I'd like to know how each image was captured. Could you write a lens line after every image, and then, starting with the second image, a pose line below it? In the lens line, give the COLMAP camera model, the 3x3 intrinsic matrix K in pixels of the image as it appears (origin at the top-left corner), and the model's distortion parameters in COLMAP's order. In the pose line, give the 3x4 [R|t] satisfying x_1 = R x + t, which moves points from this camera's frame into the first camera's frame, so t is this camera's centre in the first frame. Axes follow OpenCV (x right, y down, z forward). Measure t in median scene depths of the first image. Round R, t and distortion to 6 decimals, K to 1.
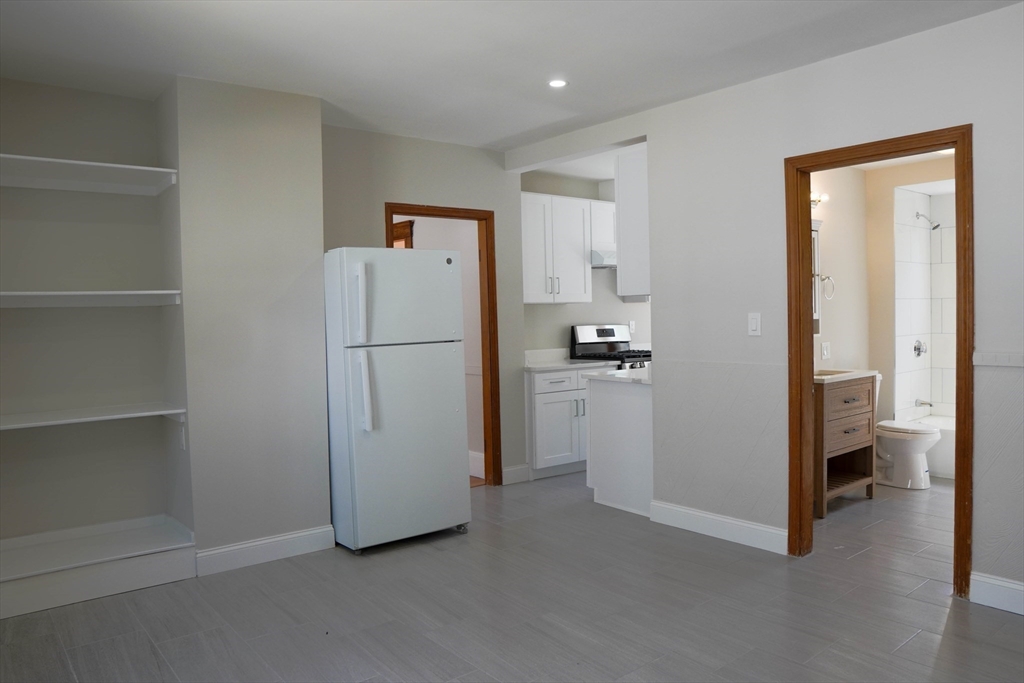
lens RADIAL K [[723.1, 0, 512.0], [0, 723.1, 341.5], [0, 0, 1]] dist [-0.106966, 0.062929]
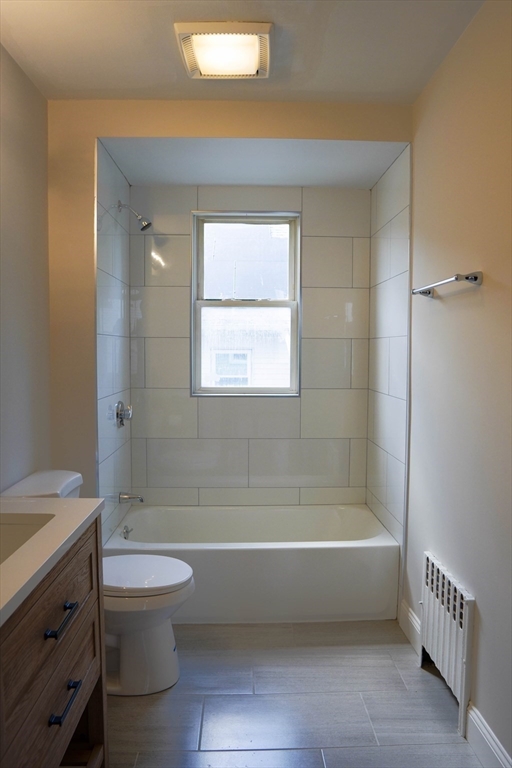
lens RADIAL K [[542.4, 0, 256.0], [0, 542.4, 384.0], [0, 0, 1]] dist [-0.106966, 0.062929]
pose [[0.610104, -0.025934, 0.791897, 0.295859], [0.015793, 0.999664, 0.020570, -0.028900], [-0.792164, -0.000043, 0.610309, 0.671733]]
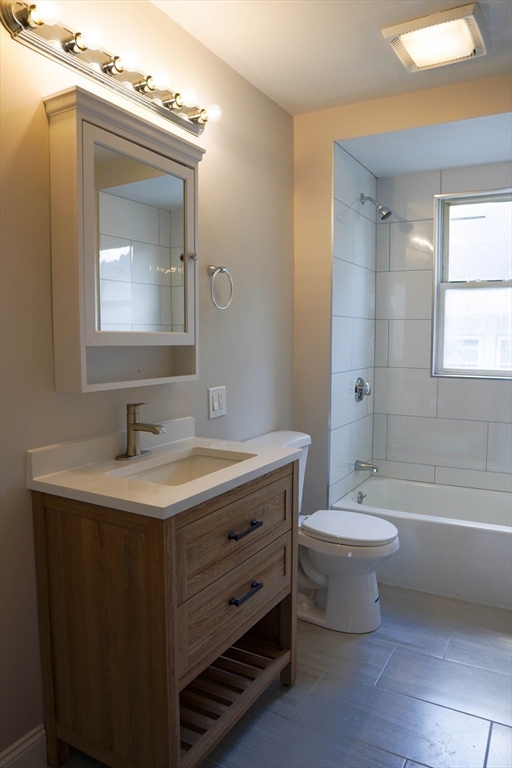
lens RADIAL K [[542.4, 0, 256.0], [0, 542.4, 384.0], [0, 0, 1]] dist [-0.106966, 0.062929]
pose [[0.930222, -0.008578, 0.366898, 0.315886], [-0.006994, 0.999131, 0.041092, -0.019107], [-0.366931, -0.040791, 0.929353, 0.597075]]
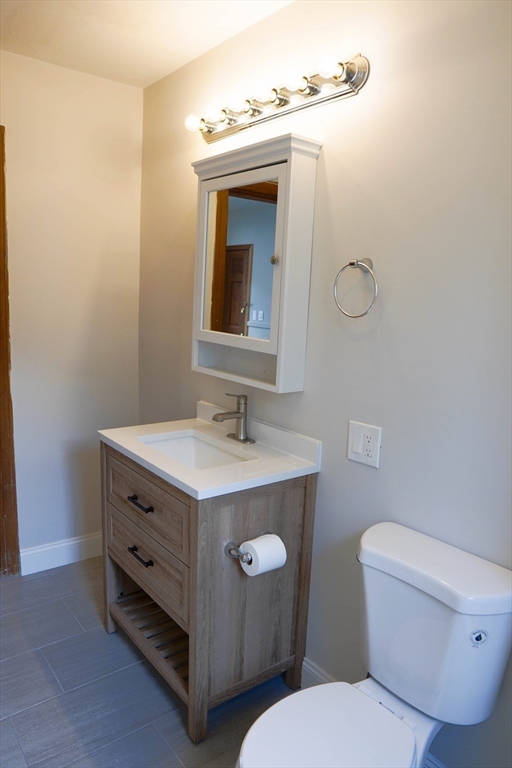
lens RADIAL K [[542.4, 0, 256.0], [0, 542.4, 384.0], [0, 0, 1]] dist [-0.106966, 0.062929]
pose [[-0.021610, 0.185061, -0.982489, 0.755845], [-0.079329, 0.979303, 0.186206, -0.075506], [0.996614, 0.081964, -0.006482, 0.949526]]
